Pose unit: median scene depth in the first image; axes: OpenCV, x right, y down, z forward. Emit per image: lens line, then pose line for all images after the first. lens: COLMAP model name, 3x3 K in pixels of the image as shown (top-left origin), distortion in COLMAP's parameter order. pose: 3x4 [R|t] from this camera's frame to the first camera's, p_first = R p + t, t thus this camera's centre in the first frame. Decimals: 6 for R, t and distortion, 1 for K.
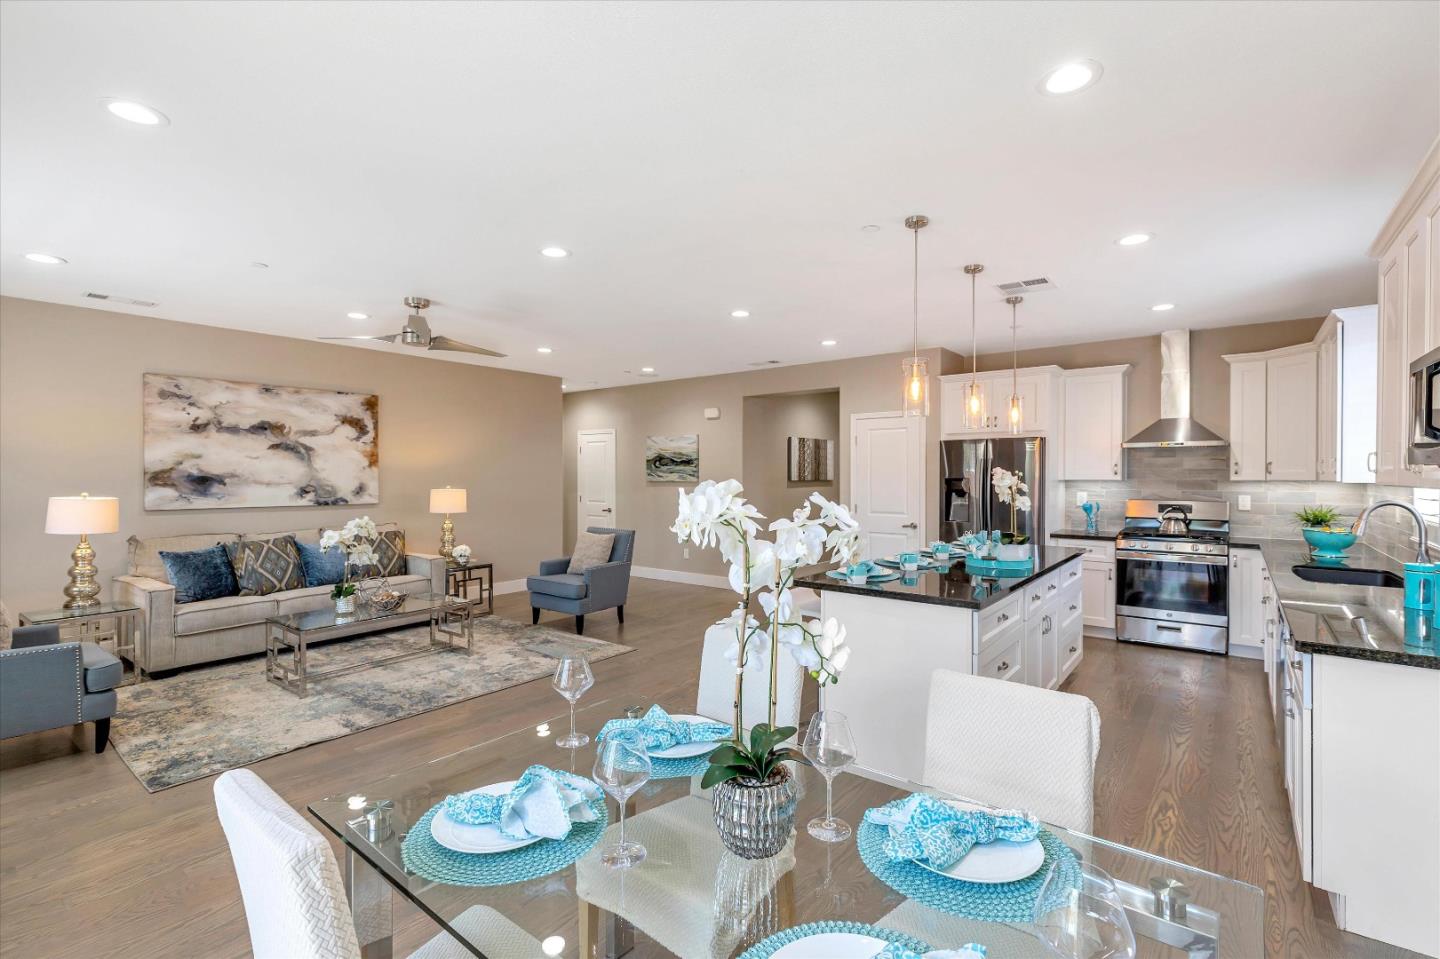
lens RADIAL K [[648.6, 0, 722.7], [0, 648.6, 476.0], [0, 0, 1]] dist [0.012461, 0.000034]
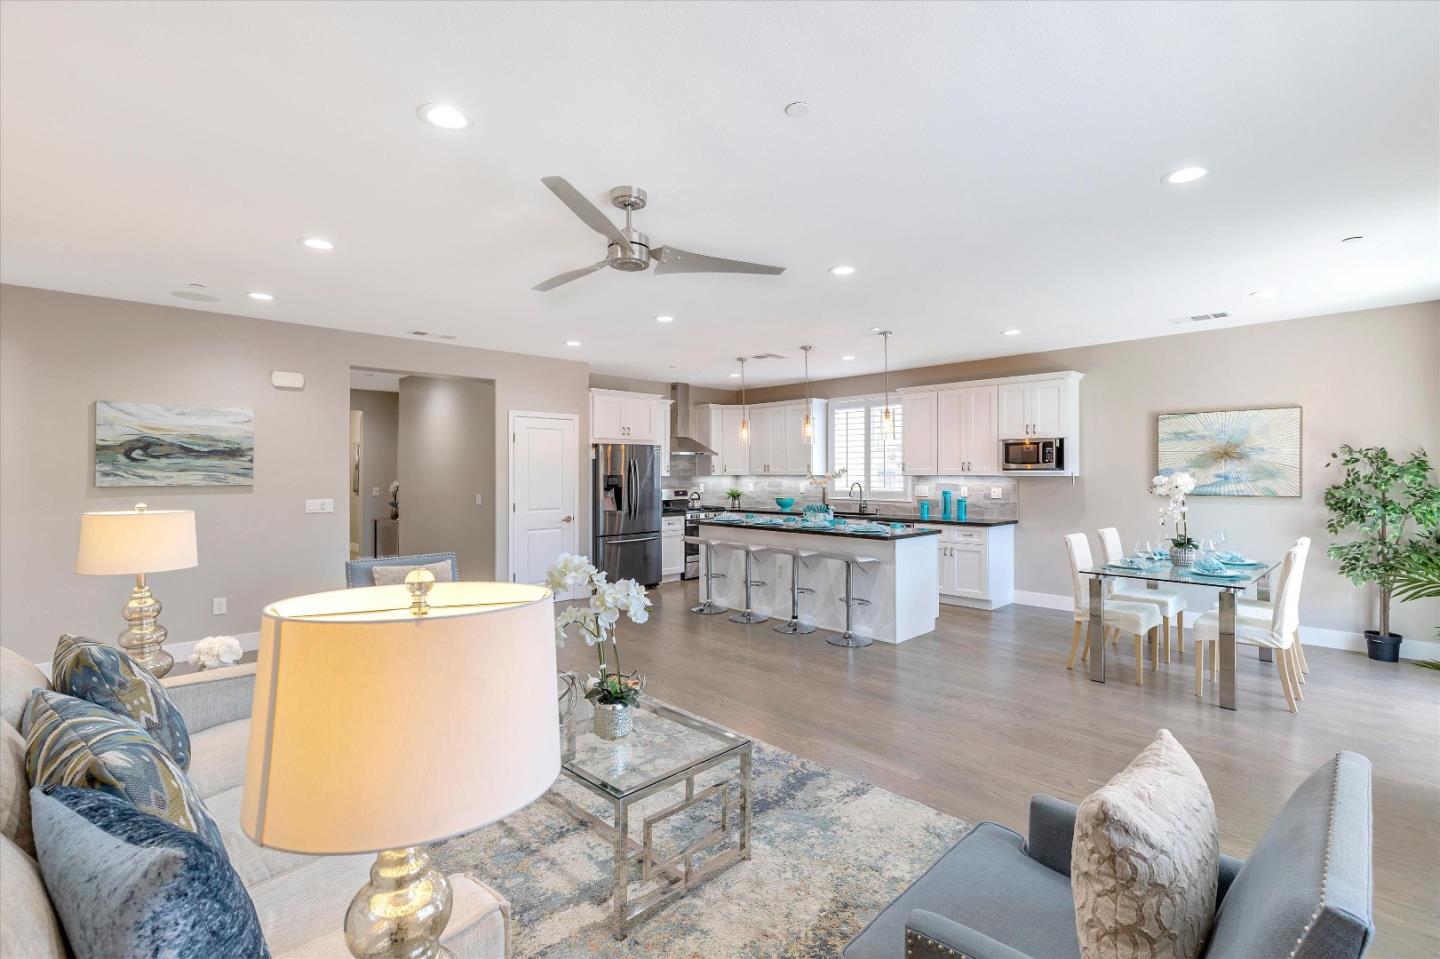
lens RADIAL K [[648.6, 0, 723.0], [0, 648.6, 476.7], [0, 0, 1]] dist [0.012461, 0.000034]
pose [[0.124062, -0.007174, 0.992249, -0.772375], [0.005423, 0.999964, 0.006552, -0.001127], [-0.992260, 0.004568, 0.124096, 0.601768]]
